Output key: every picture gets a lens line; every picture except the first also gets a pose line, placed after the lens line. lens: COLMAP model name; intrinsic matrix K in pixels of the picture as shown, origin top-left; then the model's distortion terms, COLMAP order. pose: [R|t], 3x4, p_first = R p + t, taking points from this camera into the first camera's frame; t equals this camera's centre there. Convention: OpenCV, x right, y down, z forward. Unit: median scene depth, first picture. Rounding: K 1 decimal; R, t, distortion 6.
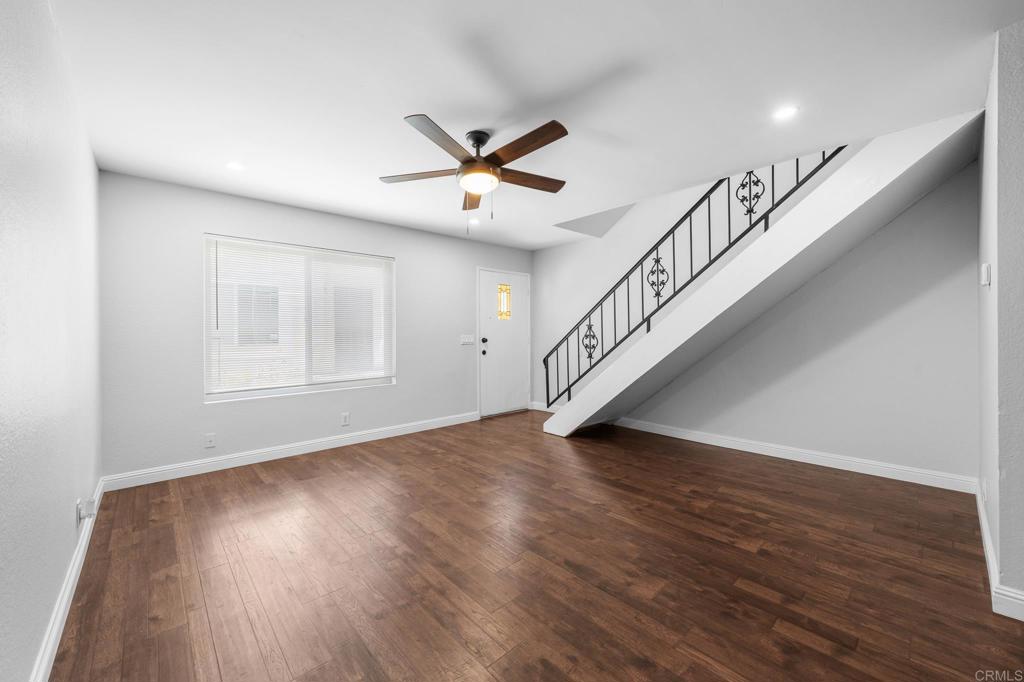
lens RADIAL K [[406.5, 0, 504.0], [0, 406.5, 337.8], [0, 0, 1]] dist [0.000252, -0.000013]
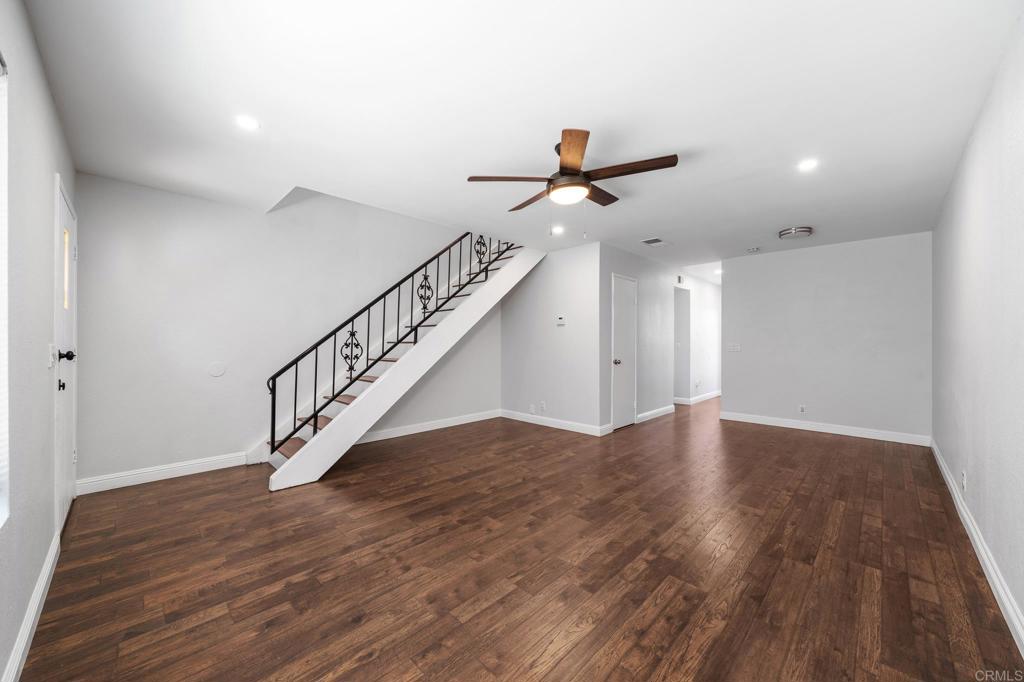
lens RADIAL K [[383.5, 0, 516.0], [0, 383.5, 339.9], [0, 0, 1]] dist [-0.000215, -0.000032]
pose [[-0.082576, 0.011861, 0.996514, -0.778807], [0.010509, 0.999884, -0.011030, -0.001913], [-0.996529, 0.009562, -0.082691, 0.931277]]
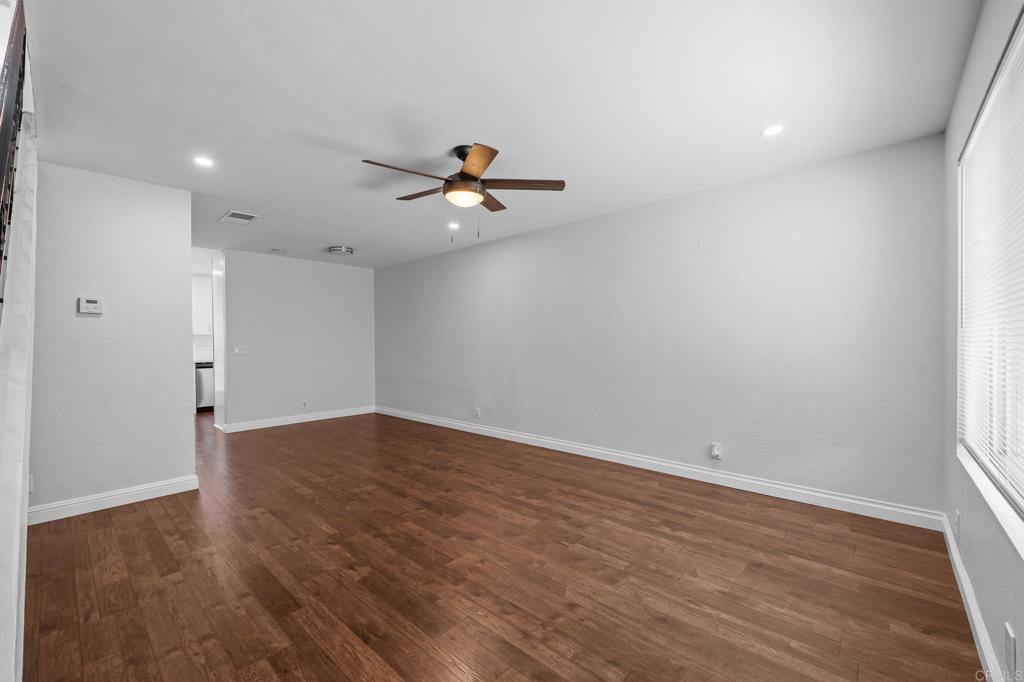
lens RADIAL K [[406.5, 0, 504.0], [0, 406.5, 337.8], [0, 0, 1]] dist [0.000252, -0.000013]
pose [[-0.994416, 0.014654, -0.104512, -0.035954], [0.014332, 0.999890, 0.003833, -0.020015], [0.104556, 0.002314, -0.994516, 1.579111]]
